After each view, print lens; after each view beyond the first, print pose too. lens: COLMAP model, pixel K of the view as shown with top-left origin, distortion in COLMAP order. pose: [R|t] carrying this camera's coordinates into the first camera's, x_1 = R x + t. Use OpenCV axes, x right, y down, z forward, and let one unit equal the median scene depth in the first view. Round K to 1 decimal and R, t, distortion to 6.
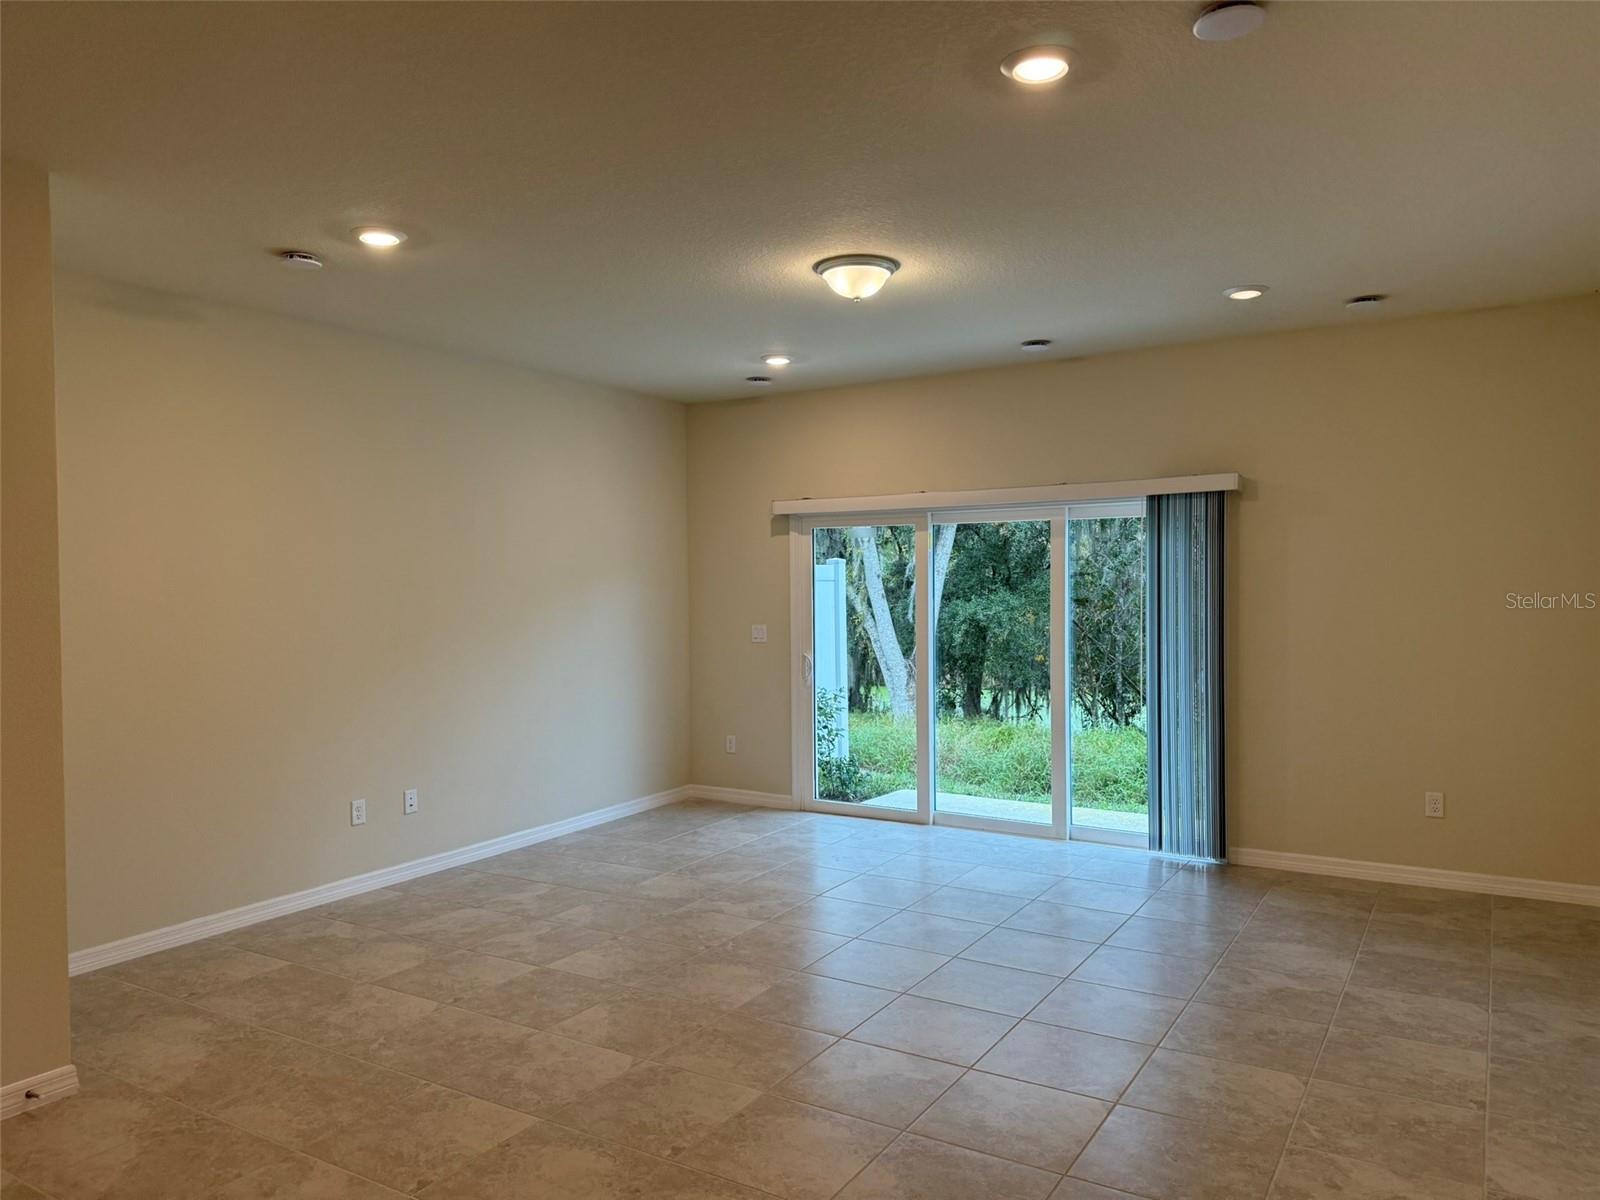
lens RADIAL K [[1130.5, 0, 792.8], [0, 1130.5, 624.6], [0, 0, 1]] dist [0.057372, -0.033515]
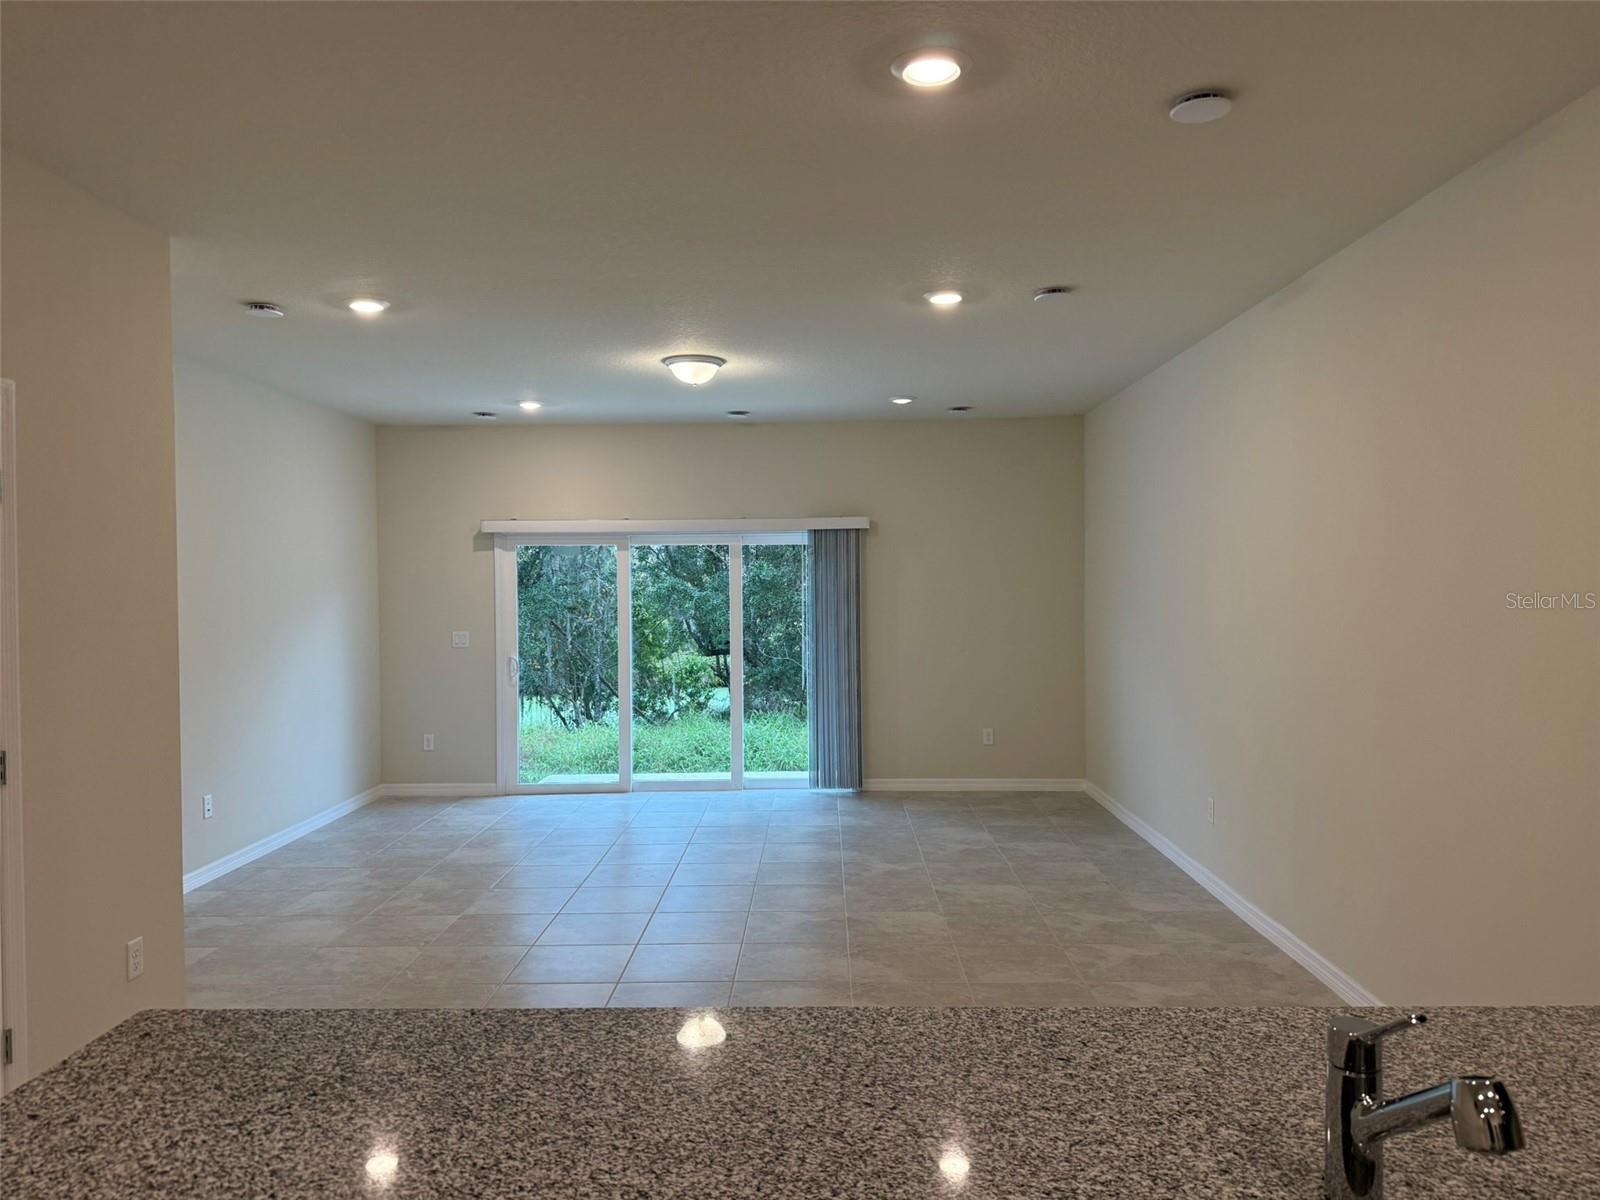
lens RADIAL K [[1130.5, 0, 795.0], [0, 1130.5, 607.5], [0, 0, 1]] dist [0.057372, -0.033515]
pose [[0.862843, -0.008732, 0.505397, -0.385674], [0.019667, 0.999674, -0.016305, 0.002584], [-0.505090, 0.024008, 0.862733, -0.163175]]
